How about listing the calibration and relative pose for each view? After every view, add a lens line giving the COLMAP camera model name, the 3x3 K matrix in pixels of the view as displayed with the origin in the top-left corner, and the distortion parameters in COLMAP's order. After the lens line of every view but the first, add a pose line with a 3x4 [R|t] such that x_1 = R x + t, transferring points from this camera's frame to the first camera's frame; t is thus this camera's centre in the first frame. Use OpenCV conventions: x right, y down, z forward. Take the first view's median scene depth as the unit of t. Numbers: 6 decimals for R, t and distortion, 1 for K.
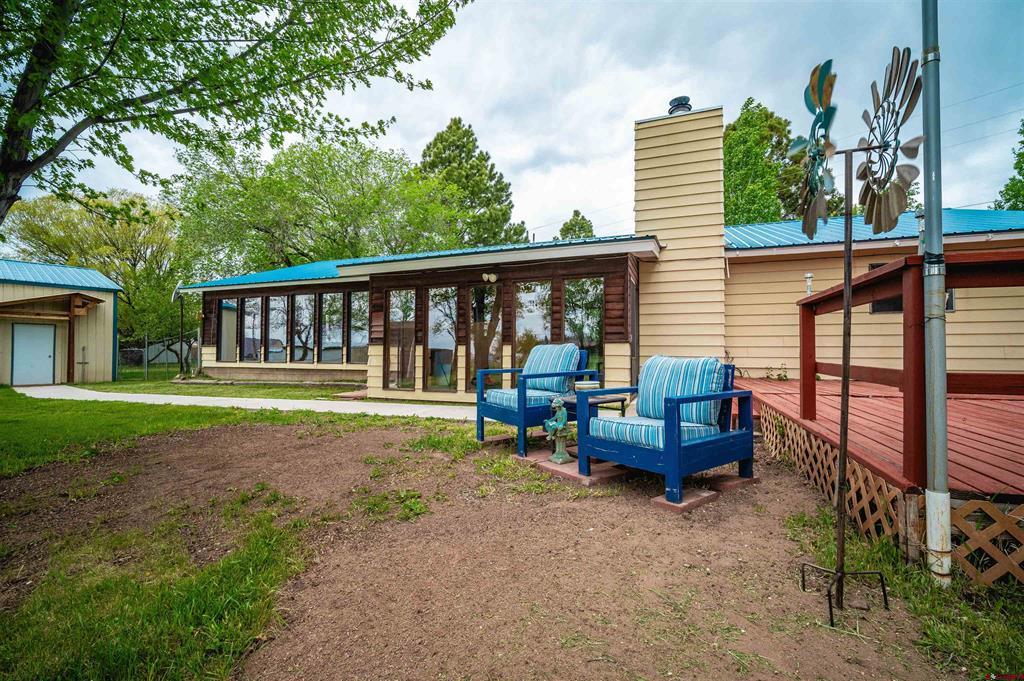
lens RADIAL K [[443.4, 0, 514.5], [0, 443.4, 344.0], [0, 0, 1]] dist [-0.015452, 0.005520]
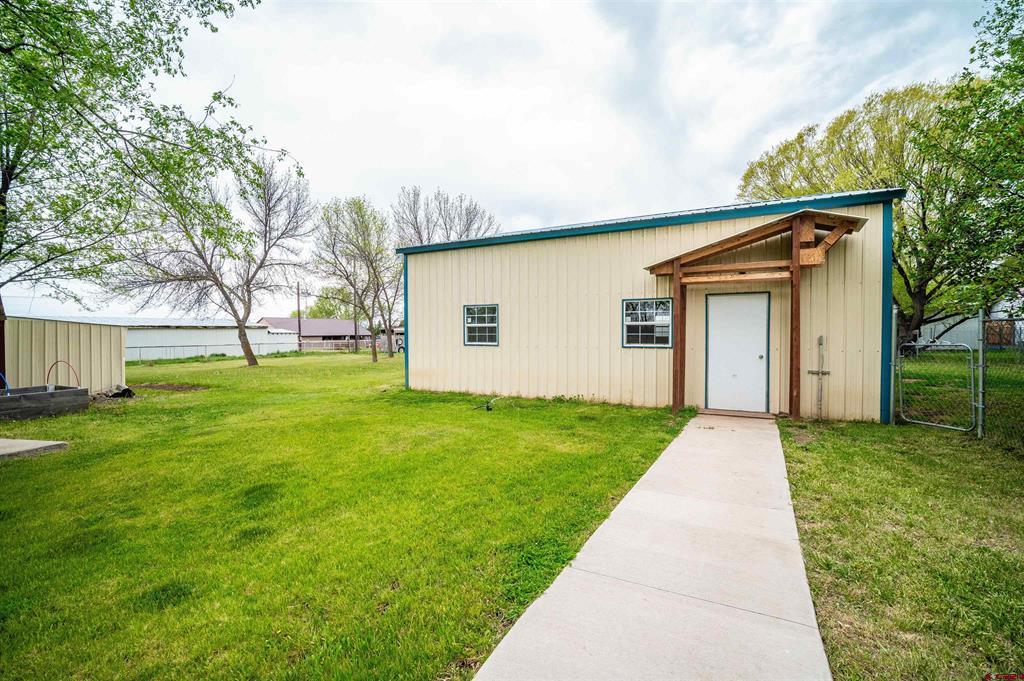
lens RADIAL K [[443.4, 0, 514.5], [0, 443.4, 344.0], [0, 0, 1]] dist [-0.015452, 0.005520]
pose [[0.147430, 0.012664, -0.988991, -0.596832], [0.009575, 0.999853, 0.014231, 0.004496], [0.989026, -0.011567, 0.147287, 0.641206]]
